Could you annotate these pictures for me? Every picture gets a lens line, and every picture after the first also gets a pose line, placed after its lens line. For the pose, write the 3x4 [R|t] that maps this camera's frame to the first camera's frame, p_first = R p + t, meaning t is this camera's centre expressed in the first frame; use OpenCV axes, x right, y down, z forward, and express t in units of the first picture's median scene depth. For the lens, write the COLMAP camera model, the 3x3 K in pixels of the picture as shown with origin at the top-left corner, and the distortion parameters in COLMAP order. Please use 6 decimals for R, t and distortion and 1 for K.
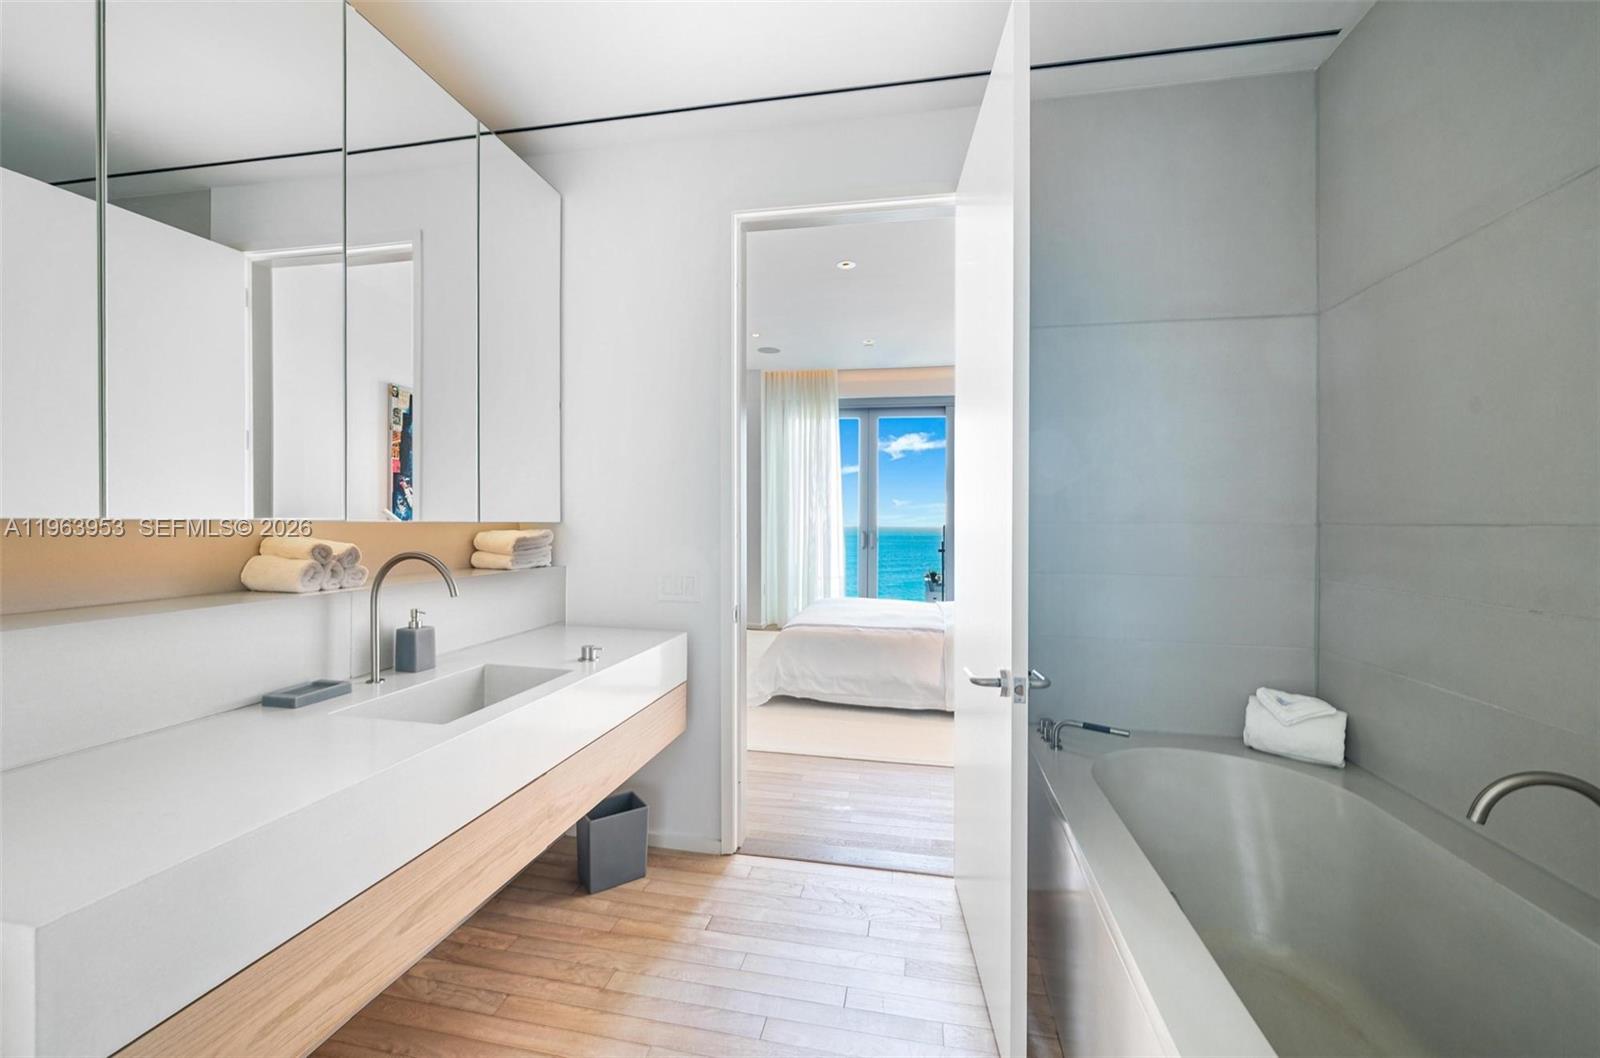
lens RADIAL K [[644.1, 0, 803.1], [0, 644.1, 525.1], [0, 0, 1]] dist [0.000064, 0.000003]
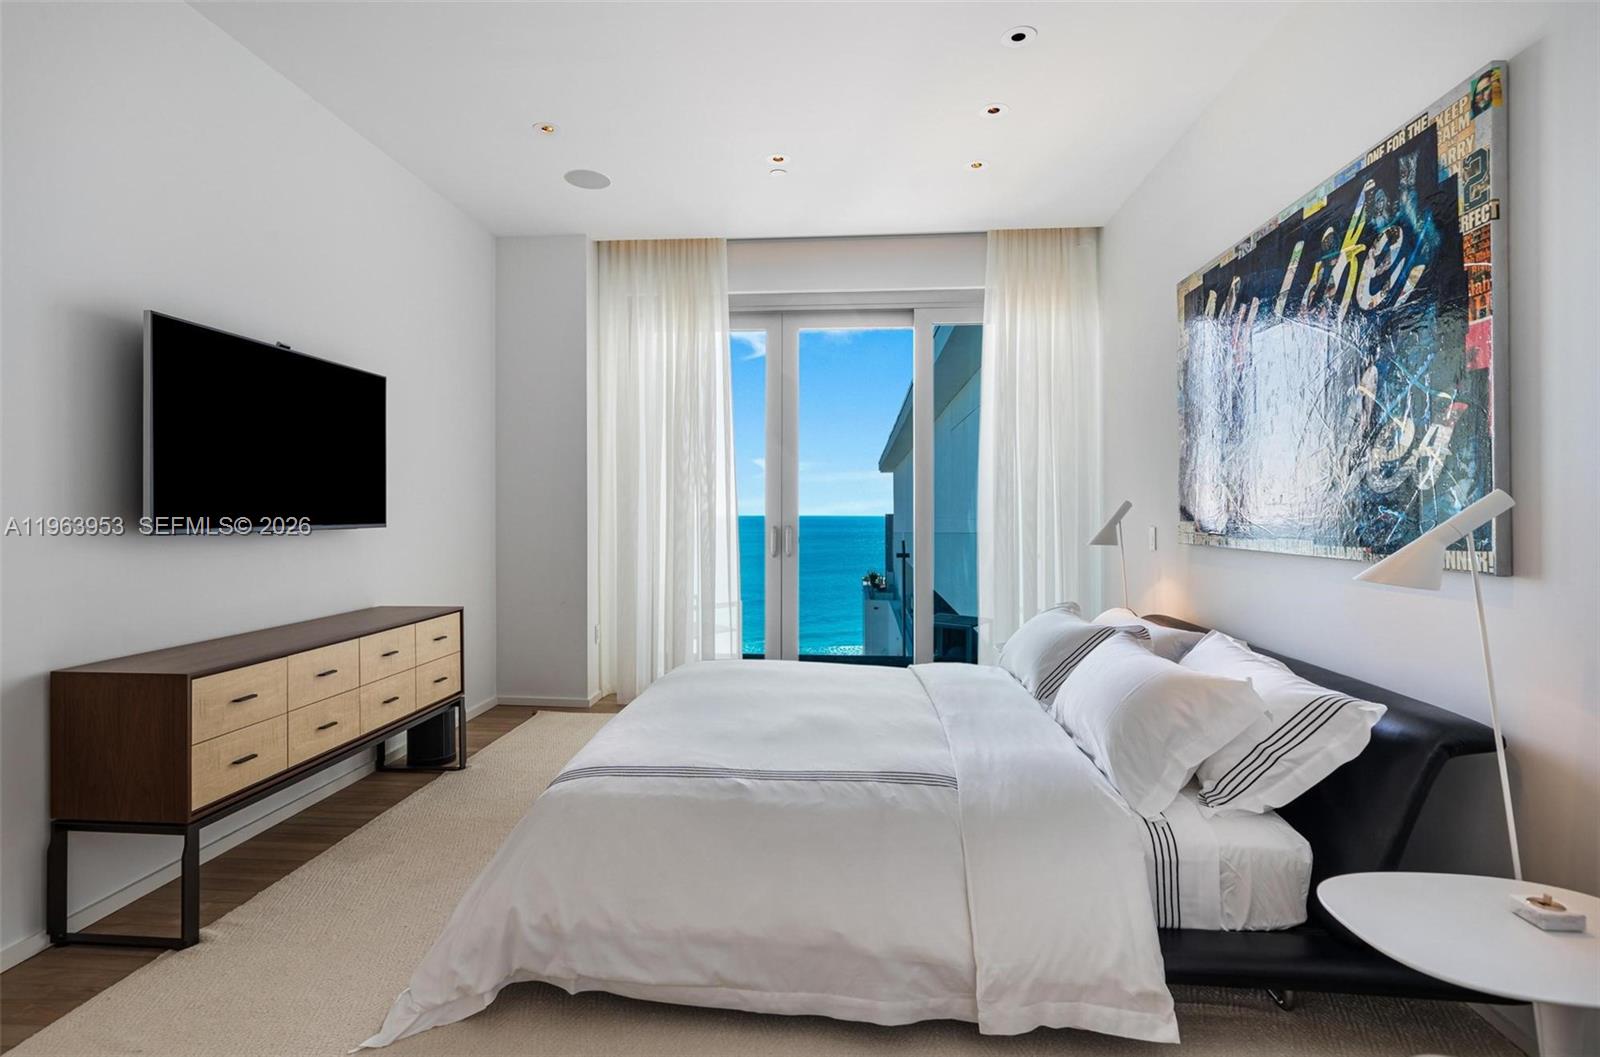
lens RADIAL K [[734.7, 0, 797.9], [0, 734.7, 517.7], [0, 0, 1]] dist [0.004497, -0.000529]
pose [[0.994424, -0.008259, 0.105132, 0.046966], [0.007919, 0.999962, 0.003650, -0.000399], [-0.105158, -0.002797, 0.994452, 0.349342]]
